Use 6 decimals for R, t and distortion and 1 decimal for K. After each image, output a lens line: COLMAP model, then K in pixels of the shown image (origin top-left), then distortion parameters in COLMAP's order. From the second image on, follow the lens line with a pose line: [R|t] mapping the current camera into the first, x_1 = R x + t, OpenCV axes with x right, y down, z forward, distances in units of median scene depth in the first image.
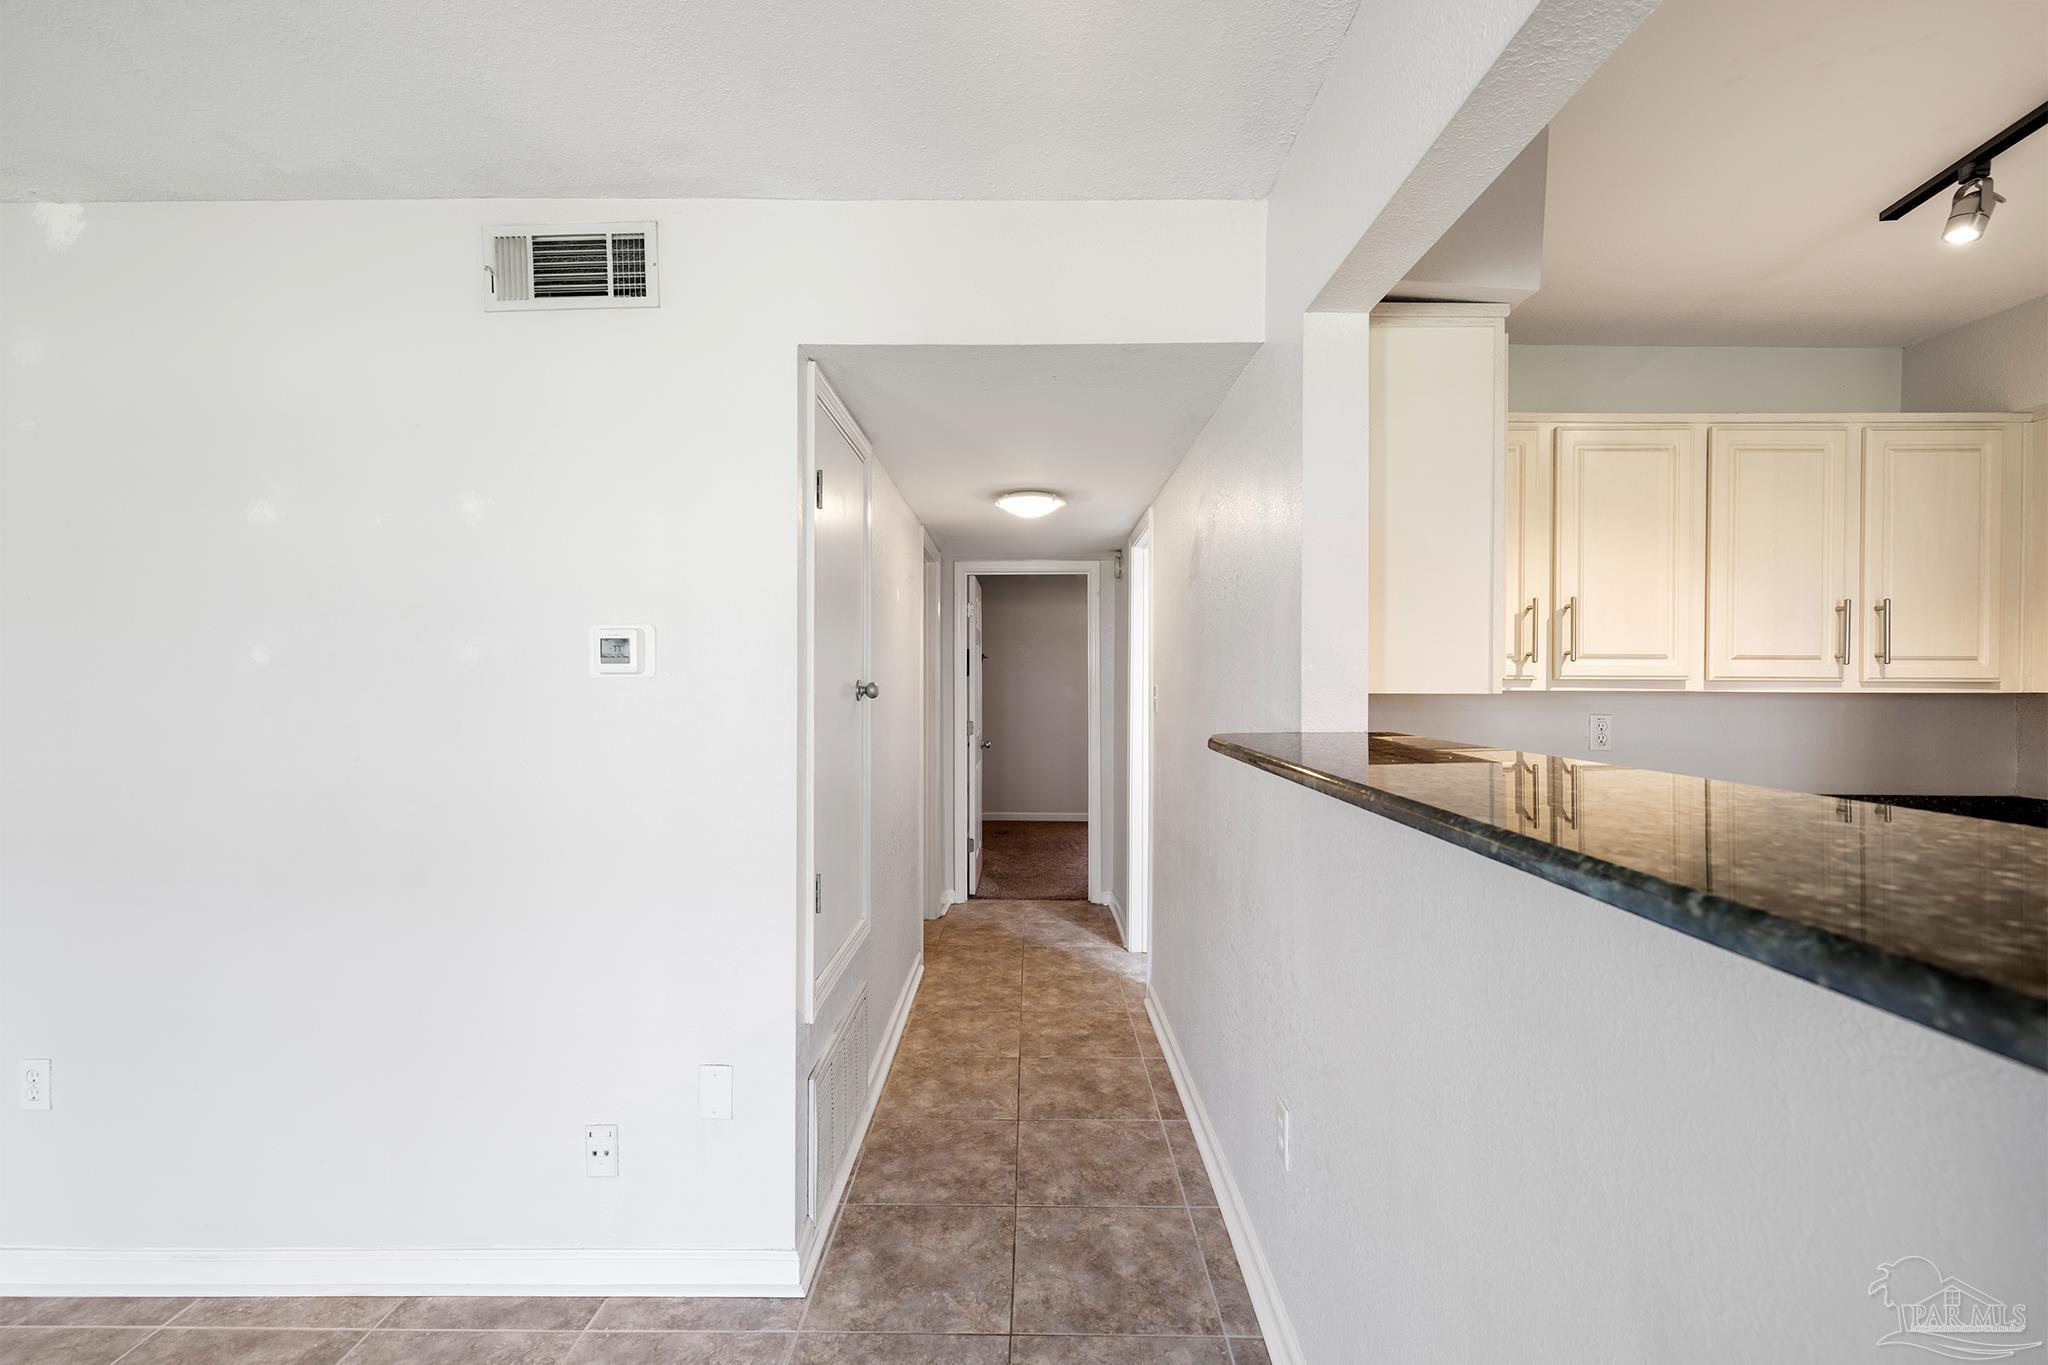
lens RADIAL K [[873.2, 0, 1025.4], [0, 873.2, 683.4], [0, 0, 1]] dist [-0.000070, 0.000821]
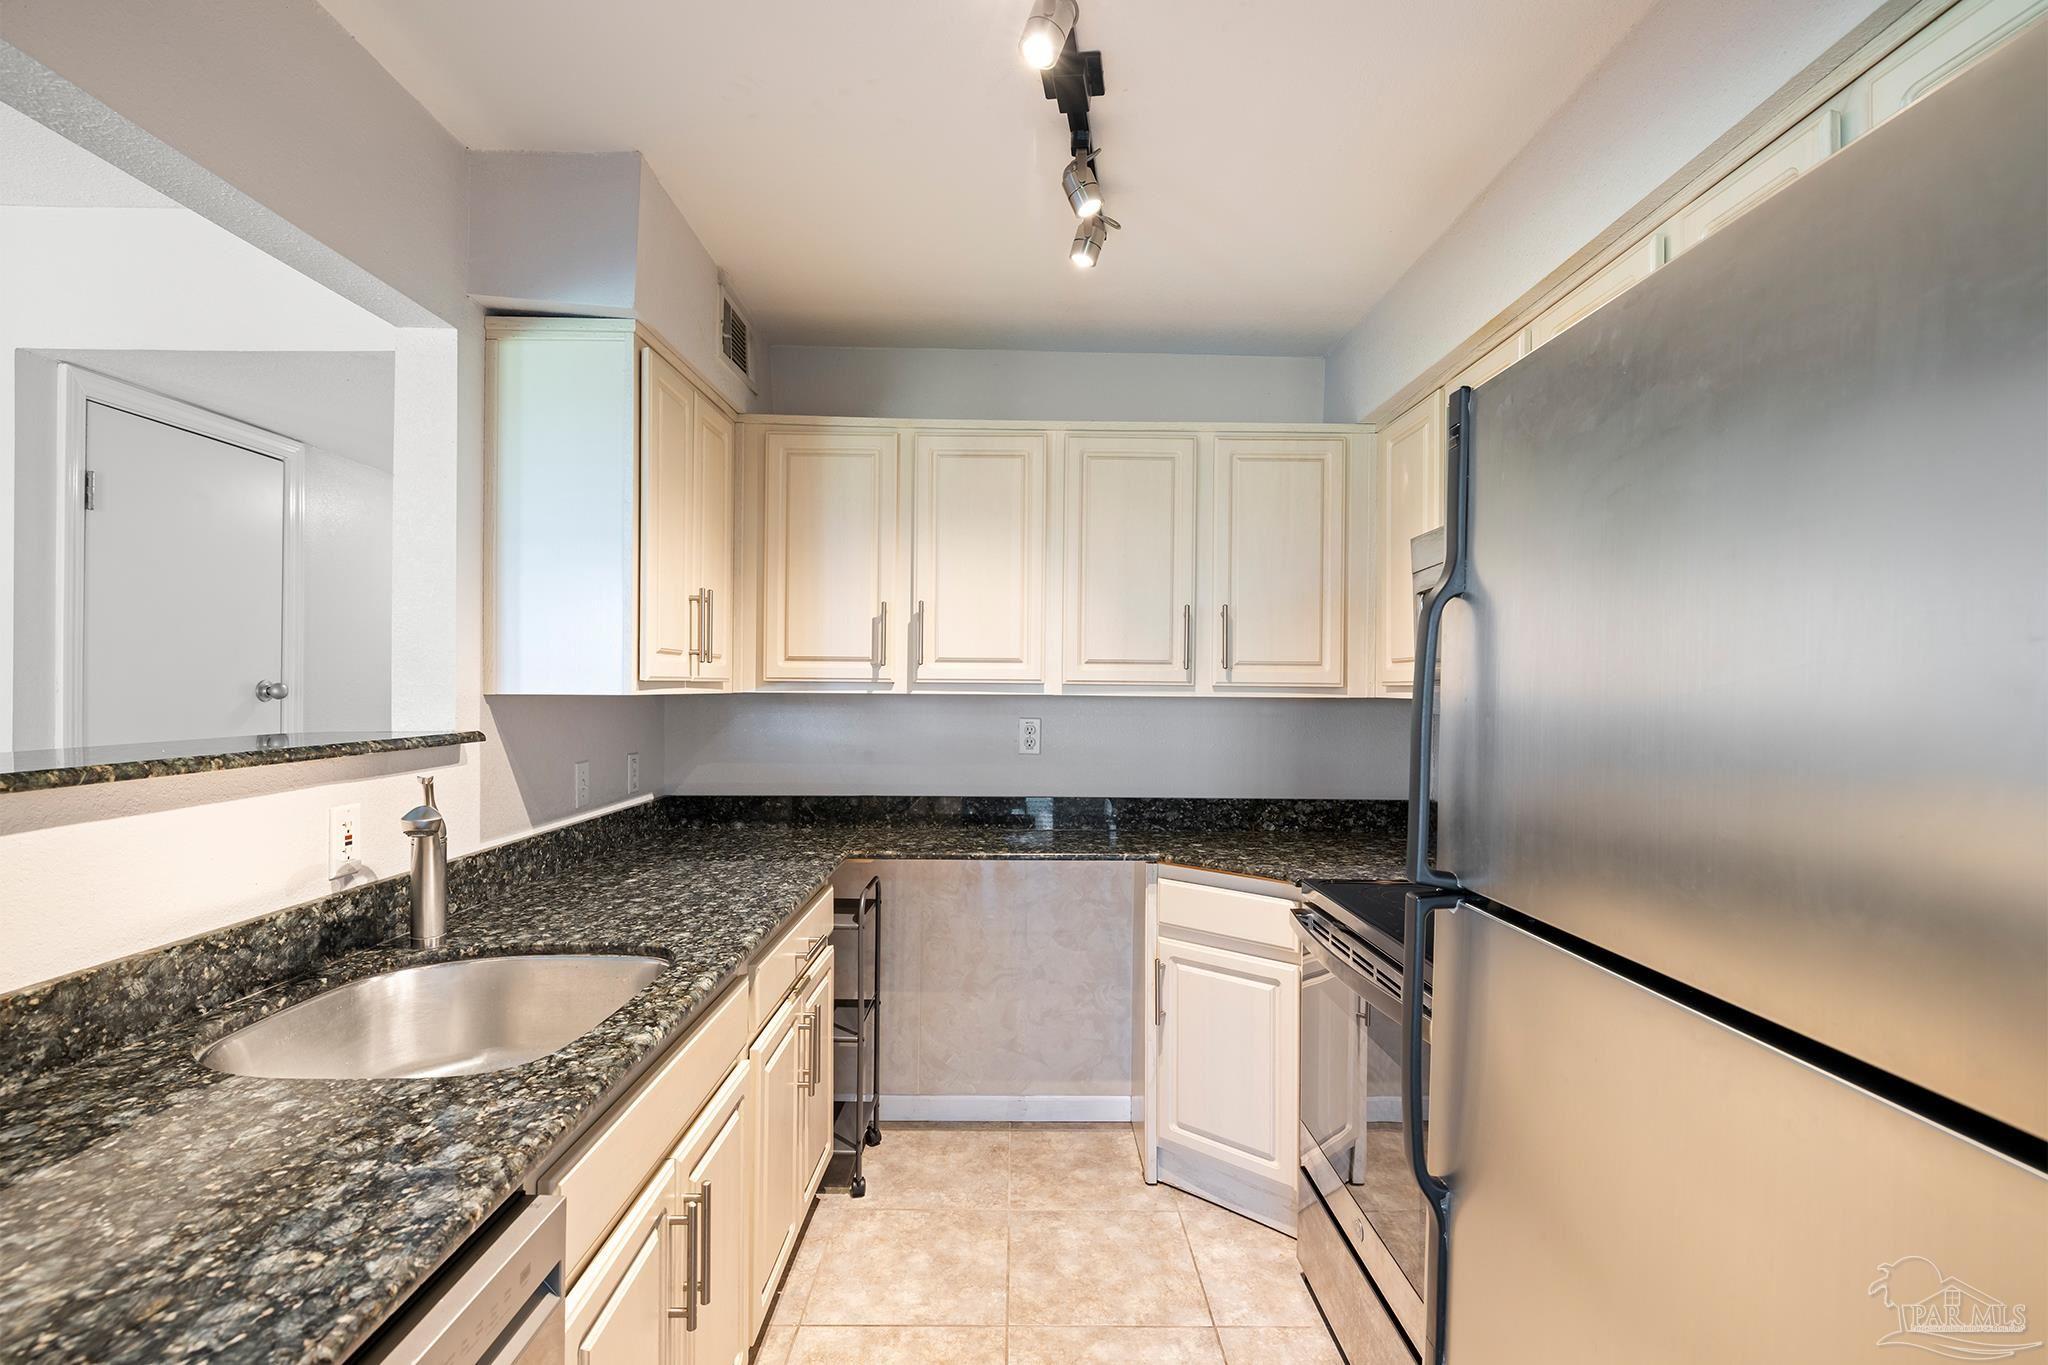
lens RADIAL K [[929.6, 0, 1020.7], [0, 929.6, 684.5], [0, 0, 1]] dist [-0.000290, 0.000251]
pose [[0.999823, 0.004498, 0.018267, 0.715254], [-0.004434, 0.999984, -0.003577, 0.000924], [-0.018283, 0.003496, 0.999827, -0.078649]]
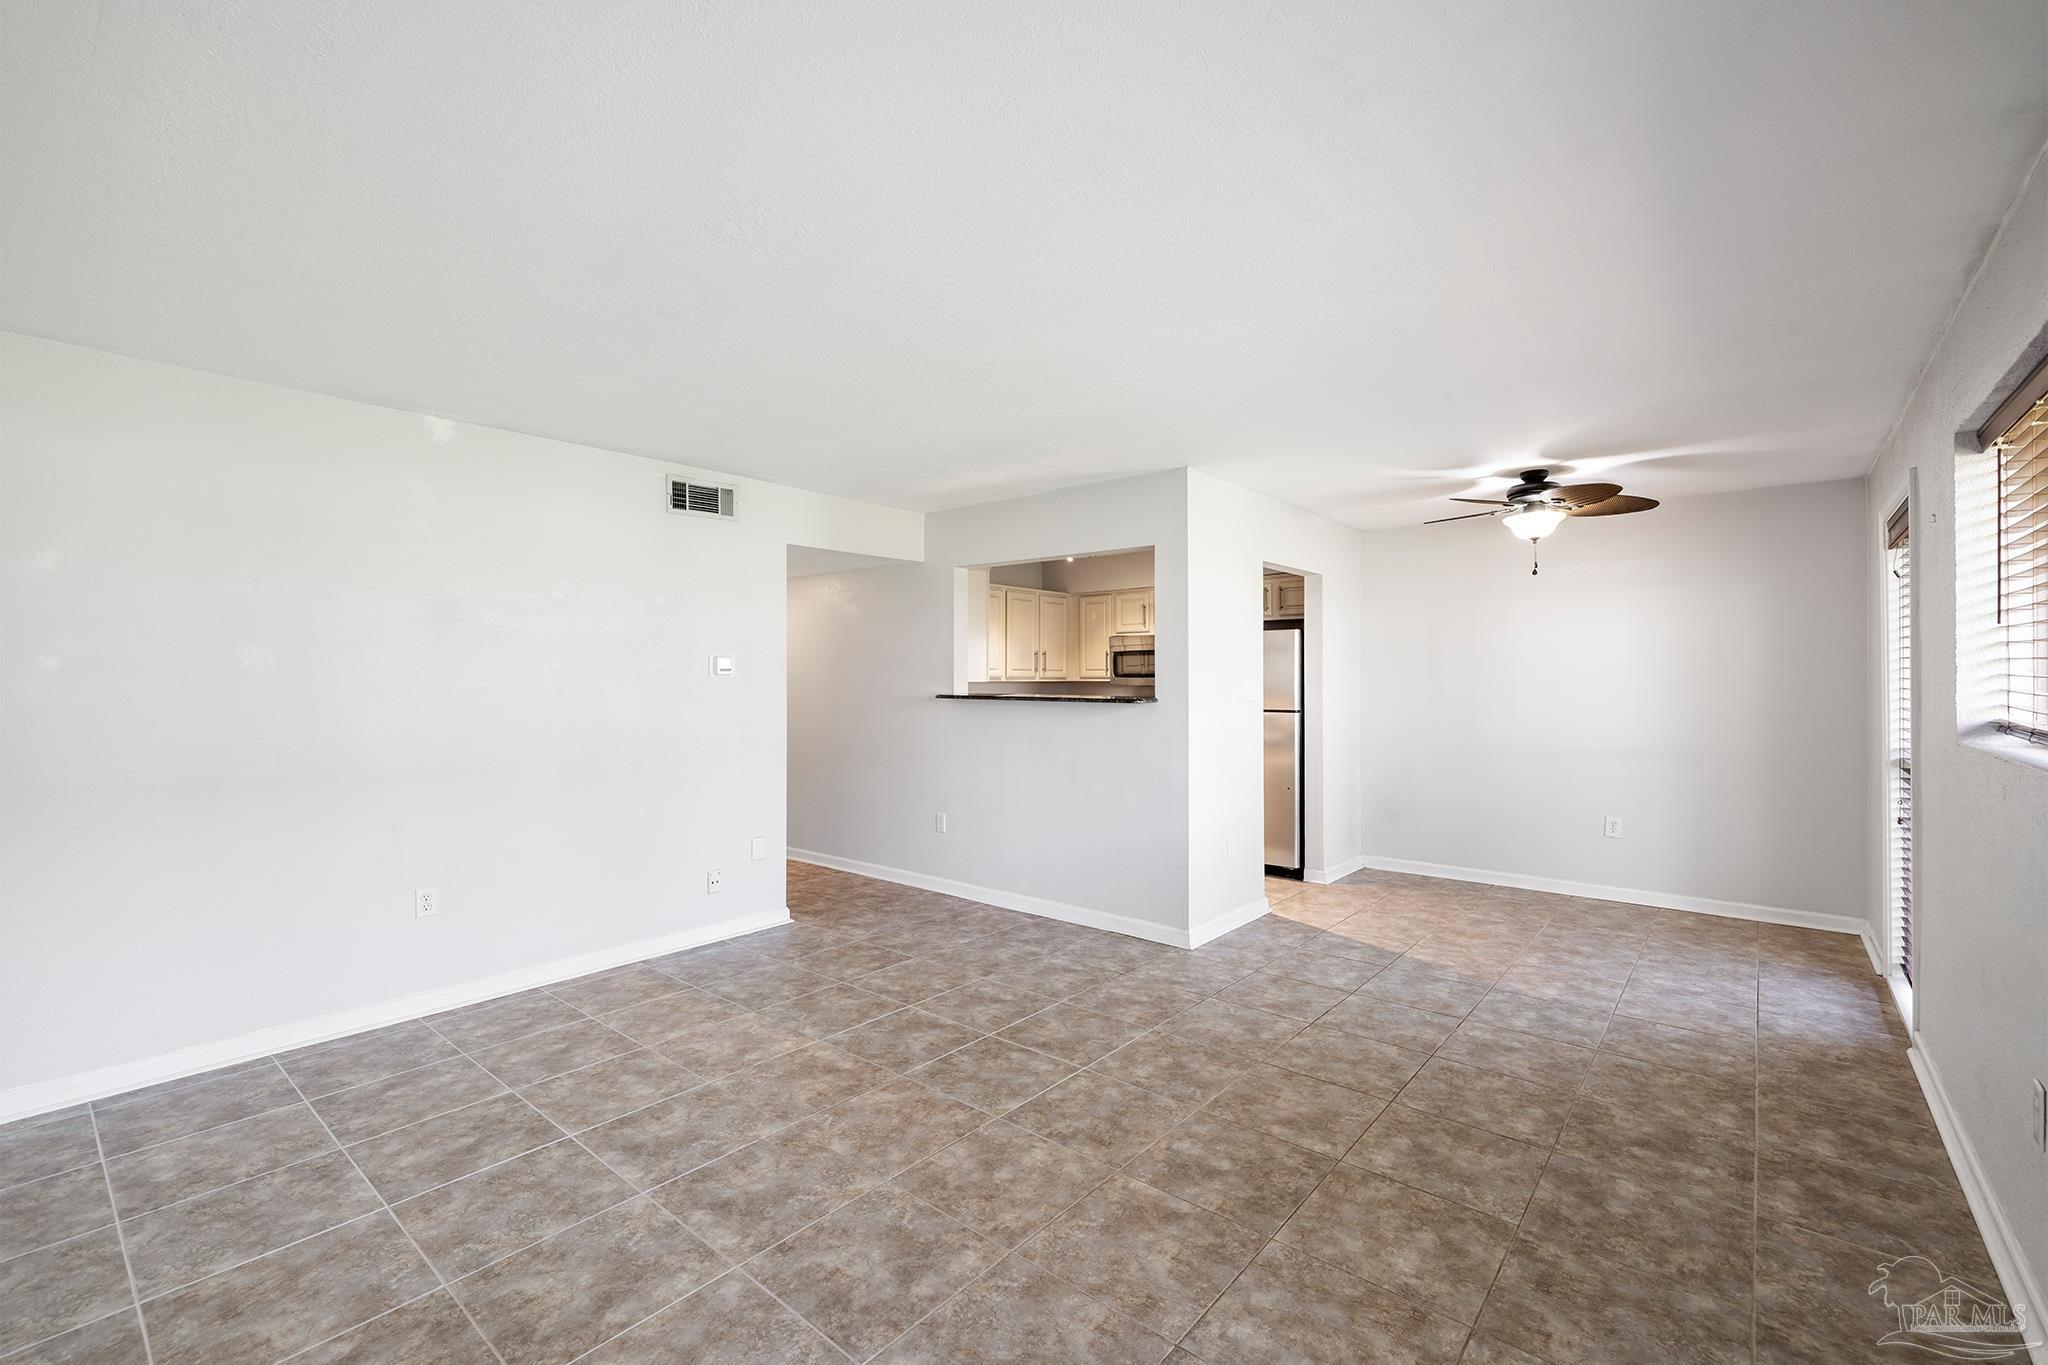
lens RADIAL K [[873.2, 0, 1027.5], [0, 873.2, 679.9], [0, 0, 1]] dist [-0.000070, 0.000821]
pose [[0.637475, -0.003225, 0.770464, -1.422936], [0.002545, 0.999995, 0.002081, -0.001228], [-0.770467, 0.000634, 0.637480, -0.913578]]
